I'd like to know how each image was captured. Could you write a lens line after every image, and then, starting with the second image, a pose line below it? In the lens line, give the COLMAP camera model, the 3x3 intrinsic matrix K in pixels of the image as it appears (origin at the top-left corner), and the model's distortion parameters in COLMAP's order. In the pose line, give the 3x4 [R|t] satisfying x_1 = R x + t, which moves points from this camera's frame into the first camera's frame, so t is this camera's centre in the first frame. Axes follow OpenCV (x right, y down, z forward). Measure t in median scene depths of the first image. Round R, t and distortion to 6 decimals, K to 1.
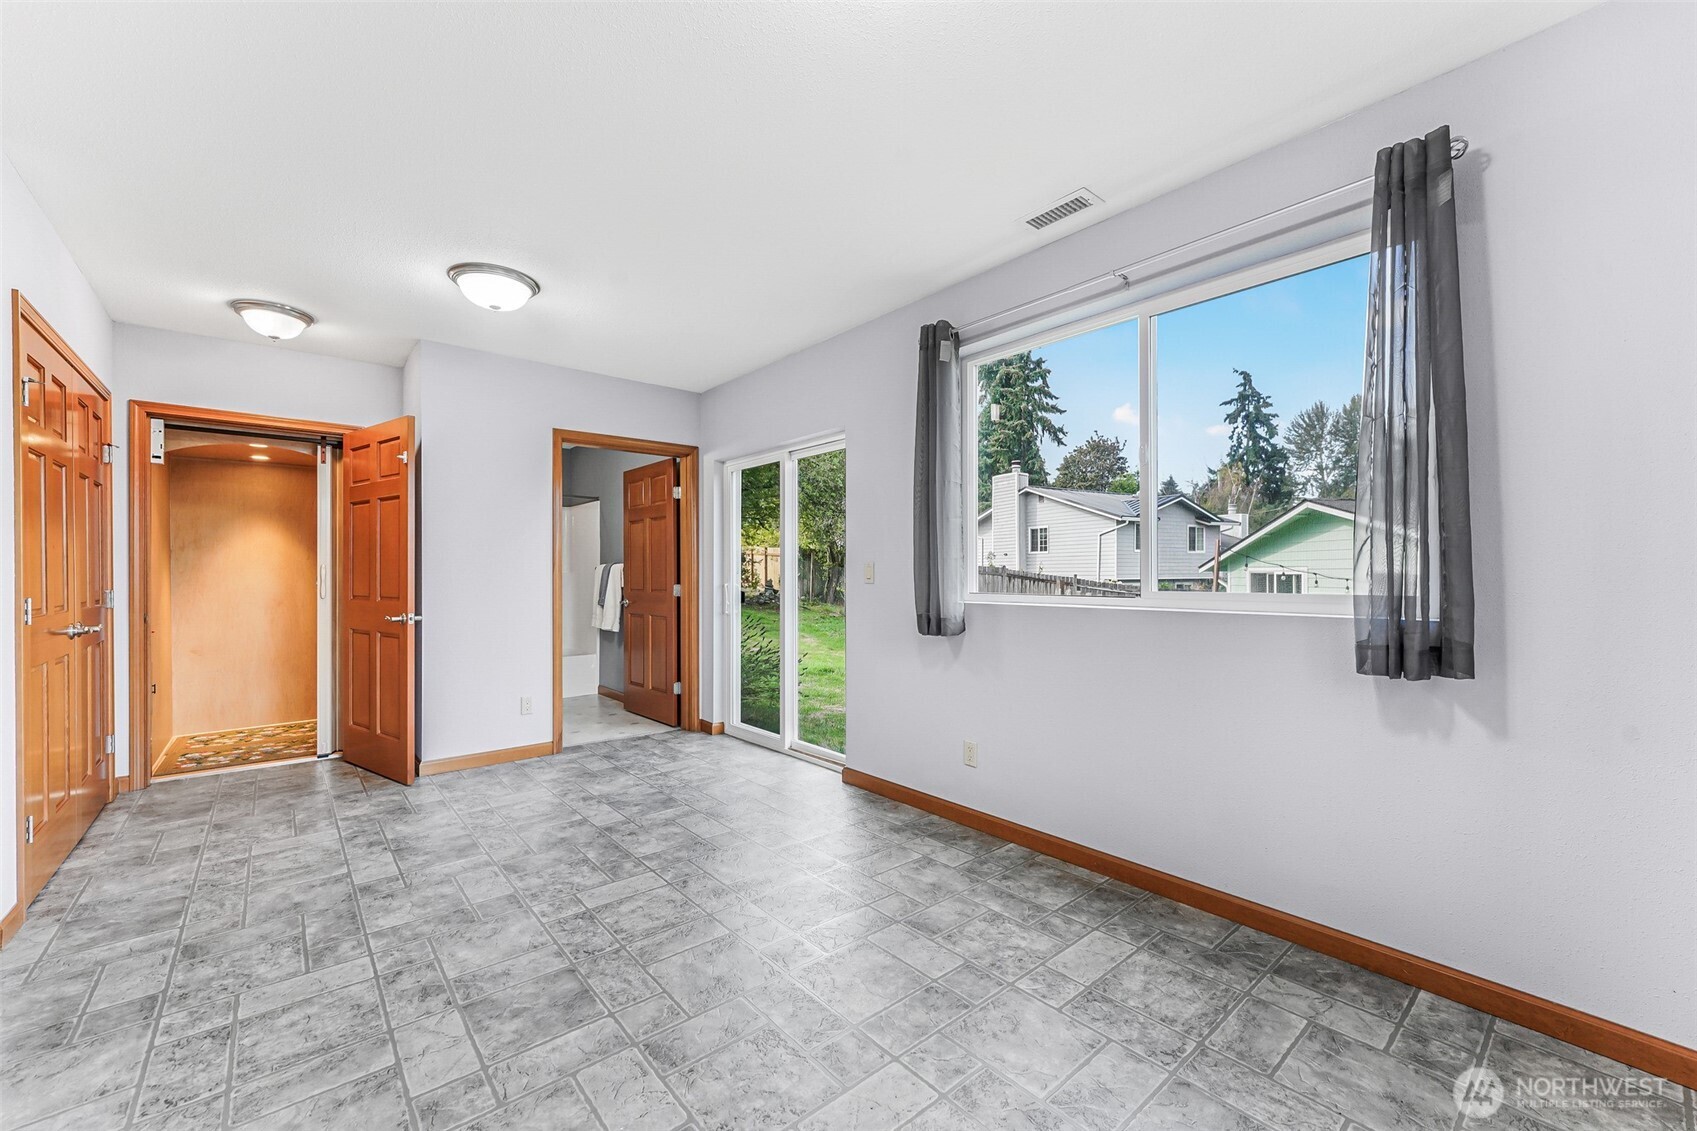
lens RADIAL K [[679.5, 0, 846.4], [0, 679.5, 580.3], [0, 0, 1]] dist [-0.031787, 0.004798]
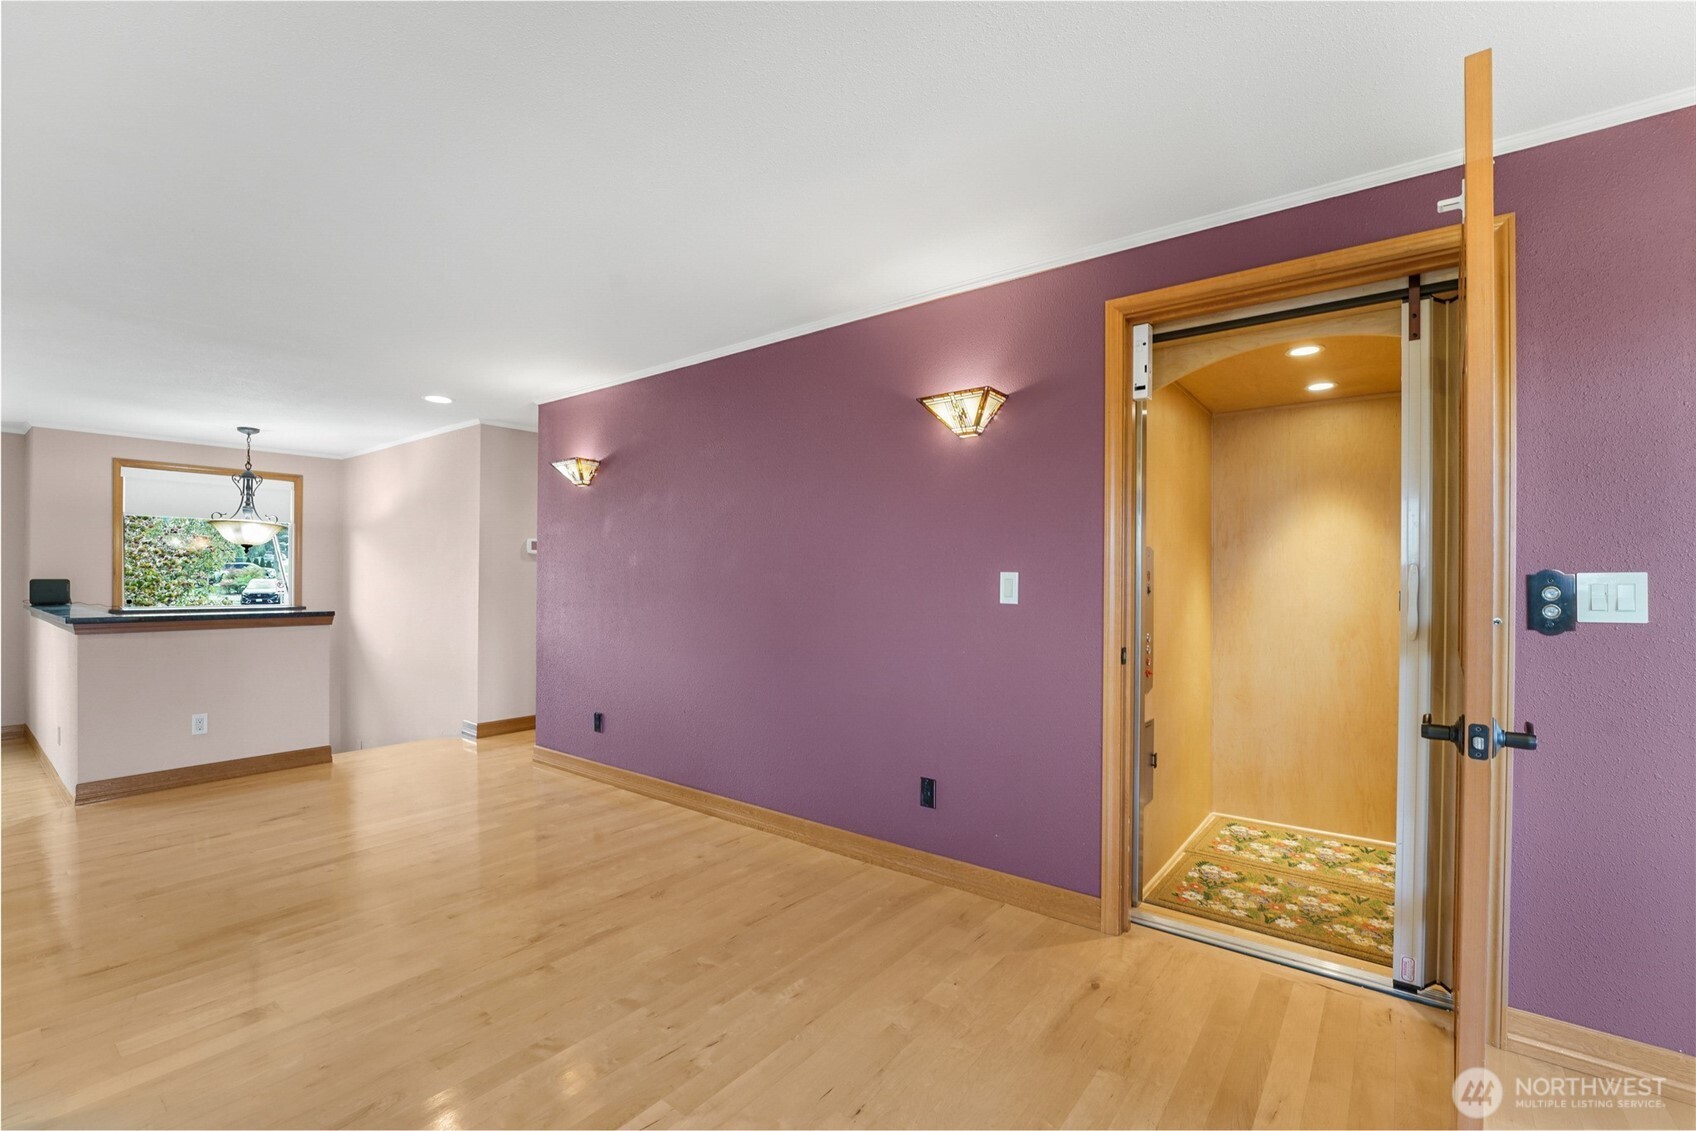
lens RADIAL K [[748.8, 0, 852.6], [0, 748.8, 575.9], [0, 0, 1]] dist [-0.029198, -0.000049]
pose [[0.216436, -0.006361, -0.976276, -0.375506], [-0.014195, 0.999853, -0.009662, -0.003210], [0.976194, 0.015949, 0.216314, 0.514223]]
